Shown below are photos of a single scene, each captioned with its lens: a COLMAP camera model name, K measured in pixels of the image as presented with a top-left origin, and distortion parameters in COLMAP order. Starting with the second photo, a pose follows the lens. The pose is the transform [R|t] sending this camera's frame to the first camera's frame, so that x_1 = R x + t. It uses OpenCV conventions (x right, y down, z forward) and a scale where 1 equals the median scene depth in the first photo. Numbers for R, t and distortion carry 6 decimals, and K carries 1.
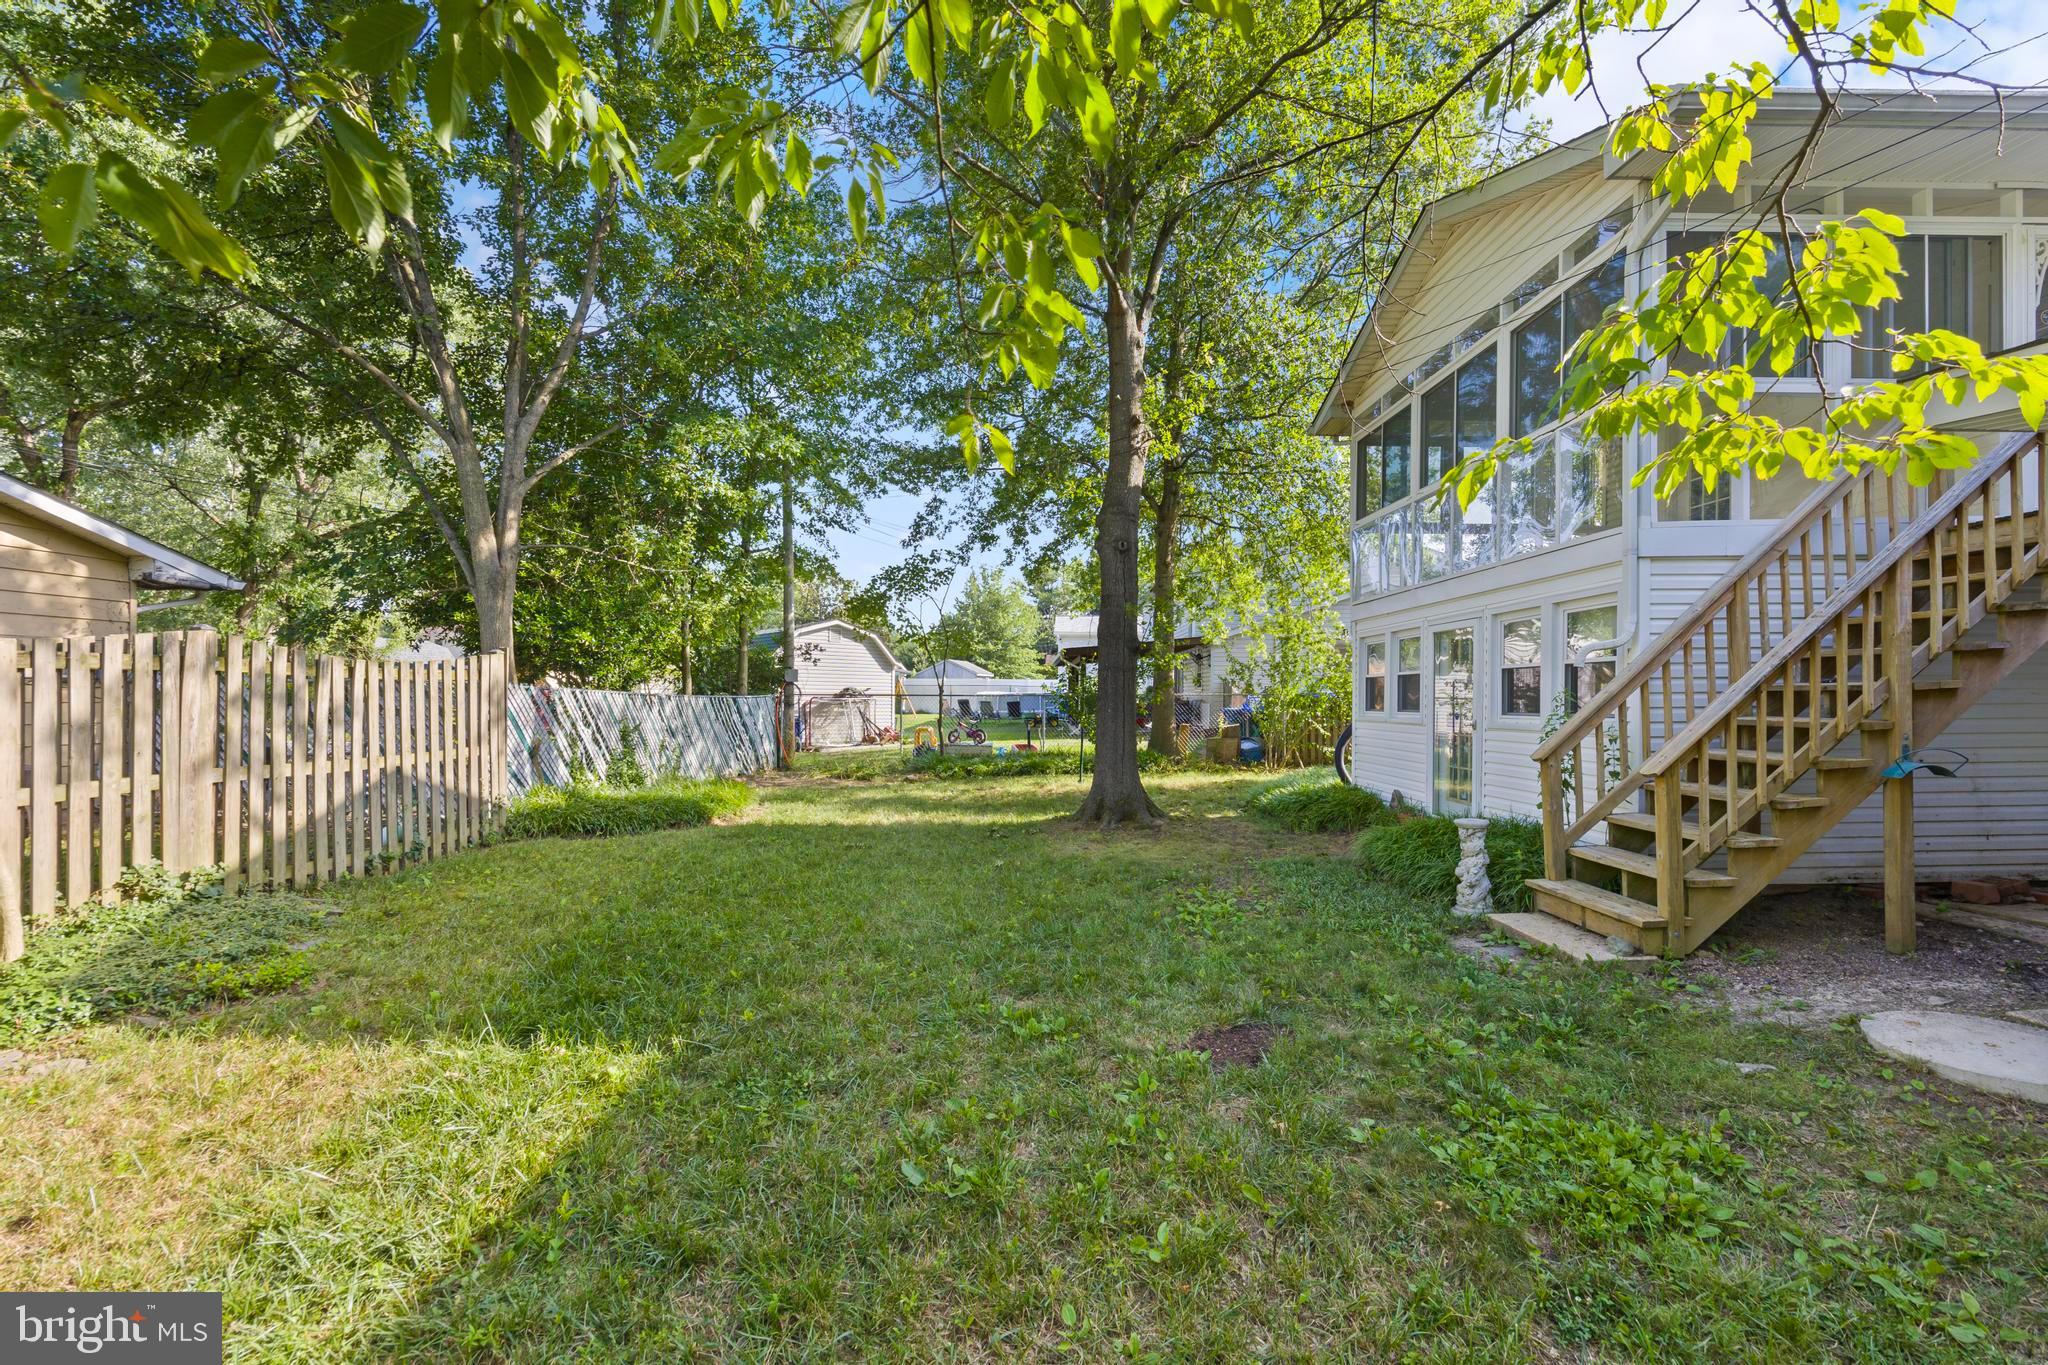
lens RADIAL K [[778.3, 0, 1020.5], [0, 778.3, 682.2], [0, 0, 1]] dist [-0.002462, 0.000098]
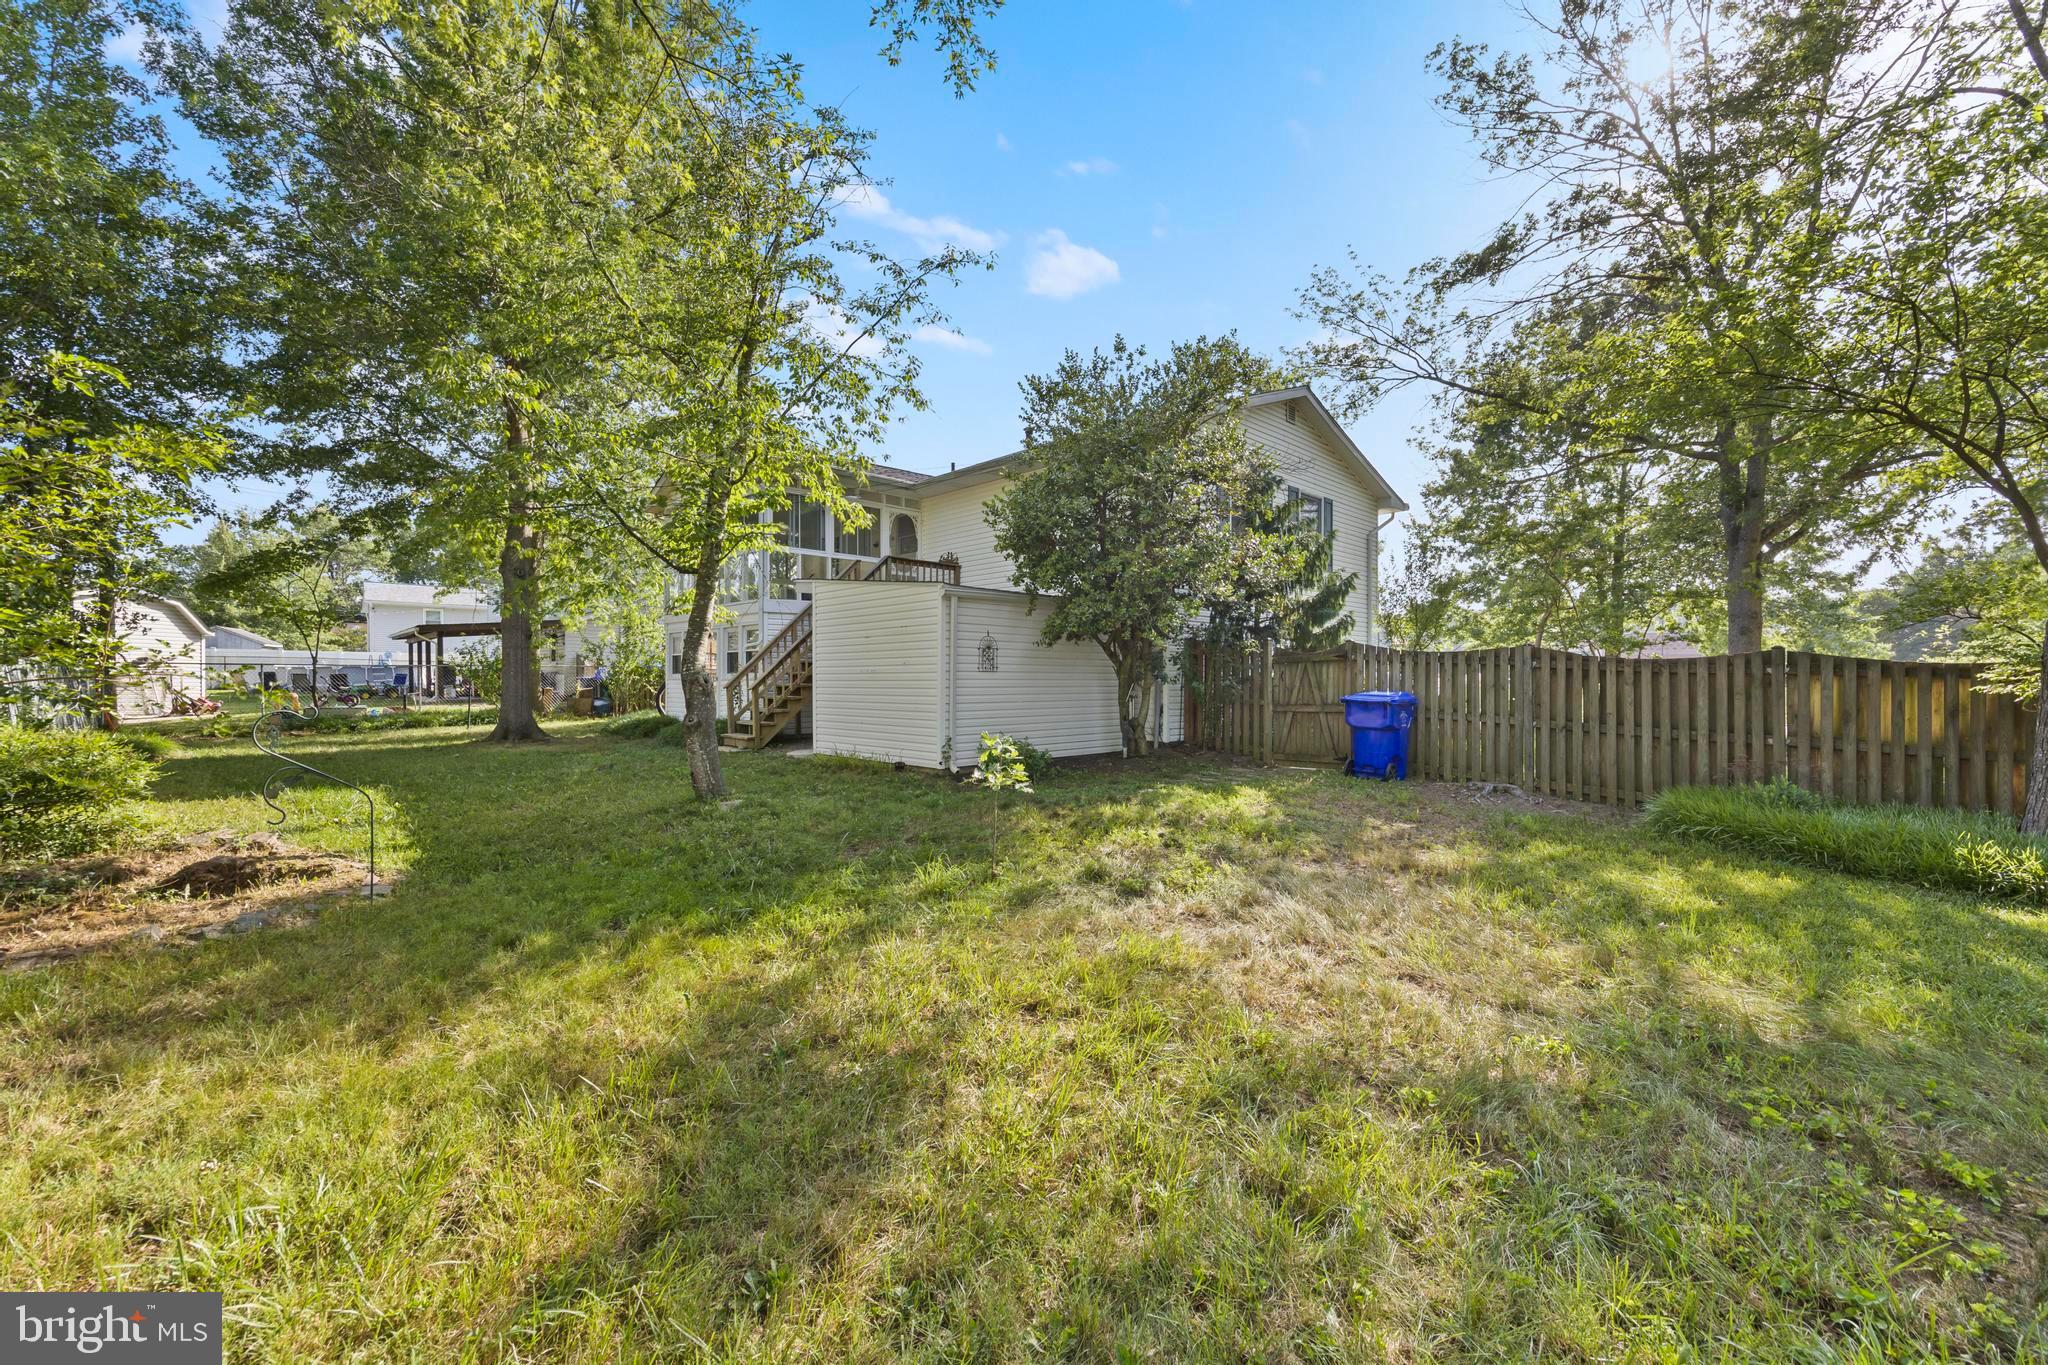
lens RADIAL K [[778.3, 0, 1020.5], [0, 778.3, 682.2], [0, 0, 1]] dist [-0.002462, 0.000098]
pose [[0.706285, -0.007970, 0.707883, -0.161124], [-0.012231, 0.999650, 0.023458, 0.002942], [-0.707822, -0.025226, 0.705940, -0.517160]]
